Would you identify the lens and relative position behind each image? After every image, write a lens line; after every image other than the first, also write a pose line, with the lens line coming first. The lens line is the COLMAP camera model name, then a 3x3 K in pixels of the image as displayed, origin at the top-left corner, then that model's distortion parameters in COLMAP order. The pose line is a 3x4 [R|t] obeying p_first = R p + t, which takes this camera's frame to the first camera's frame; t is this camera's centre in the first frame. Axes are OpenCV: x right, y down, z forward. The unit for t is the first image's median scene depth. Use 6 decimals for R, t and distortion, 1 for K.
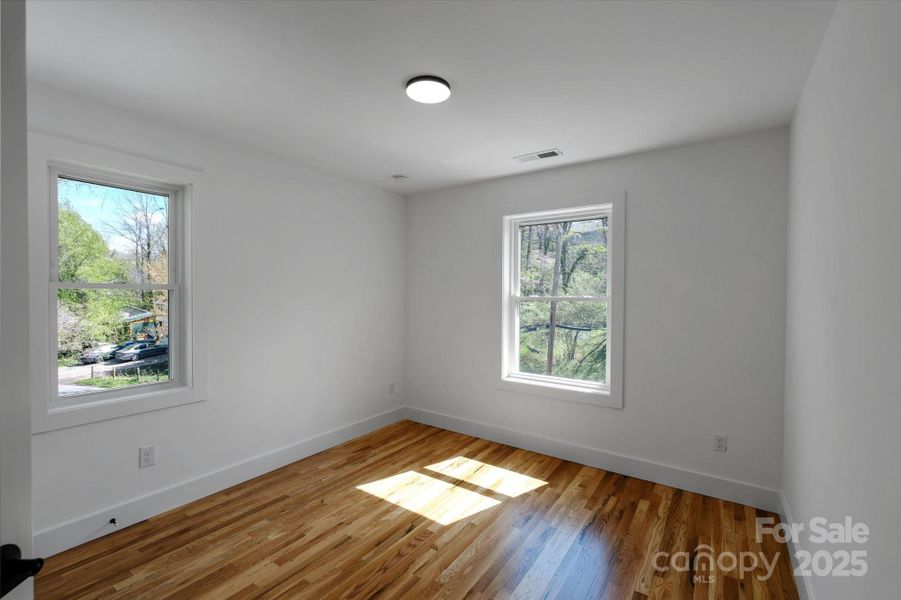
lens RADIAL K [[394.4, 0, 449.9], [0, 394.4, 300.7], [0, 0, 1]] dist [-0.004159, -0.000317]
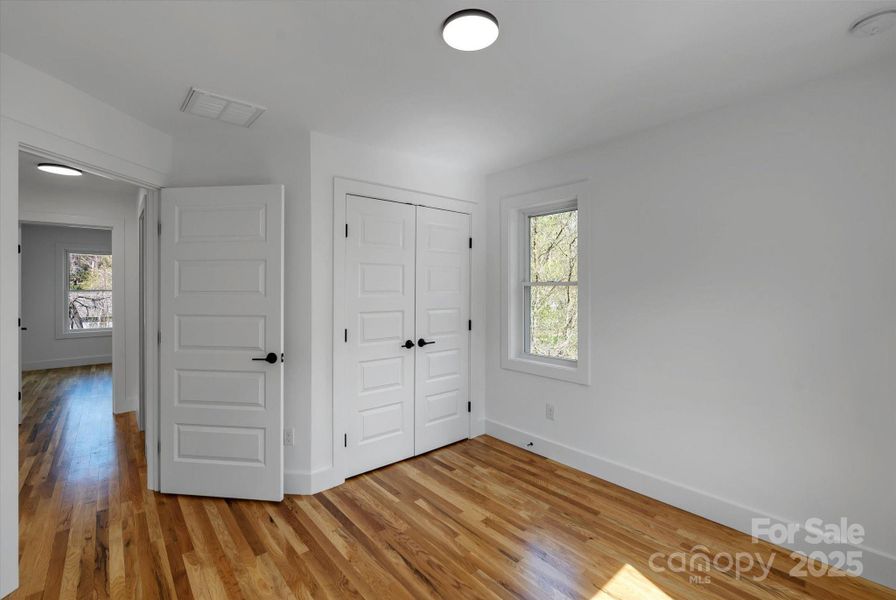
lens RADIAL K [[392.2, 0, 444.4], [0, 392.2, 293.9], [0, 0, 1]] dist [-0.004159, -0.000317]
pose [[-0.245993, 0.007233, -0.969244, 0.567450], [-0.020153, 0.999718, 0.012575, -0.009470], [0.969062, 0.022627, -0.245778, 0.925068]]
